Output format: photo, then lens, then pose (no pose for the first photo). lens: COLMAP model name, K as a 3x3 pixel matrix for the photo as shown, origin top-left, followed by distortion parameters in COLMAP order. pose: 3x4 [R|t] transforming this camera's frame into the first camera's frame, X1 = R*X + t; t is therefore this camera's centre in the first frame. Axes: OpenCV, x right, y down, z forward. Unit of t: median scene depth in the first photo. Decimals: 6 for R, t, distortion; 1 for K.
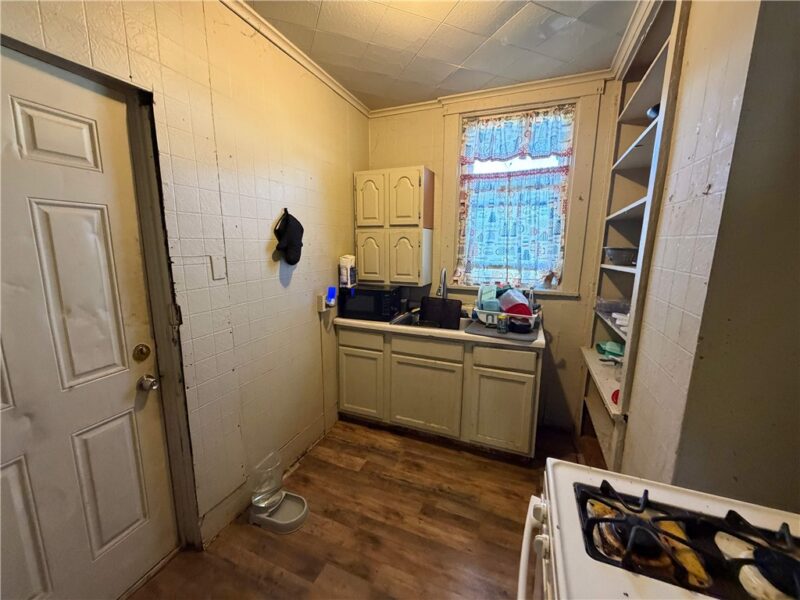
lens RADIAL K [[319.6, 0, 400.3], [0, 319.6, 298.8], [0, 0, 1]] dist [0.002051, -0.000098]
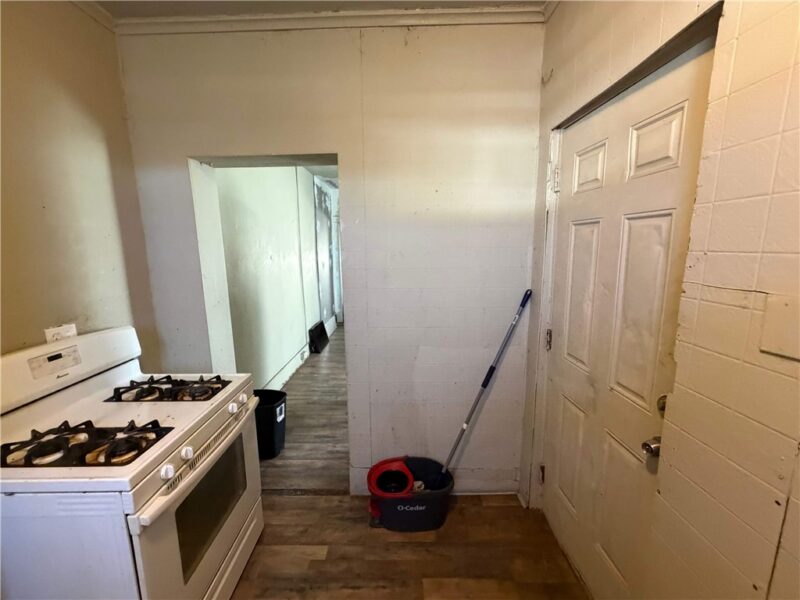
lens RADIAL K [[319.6, 0, 398.6], [0, 319.6, 298.5], [0, 0, 1]] dist [0.002051, -0.000098]
pose [[-0.927380, 0.070508, -0.367417, 0.004231], [-0.052060, 0.948205, 0.313364, -0.288623], [0.370481, 0.309735, -0.875676, 1.473957]]
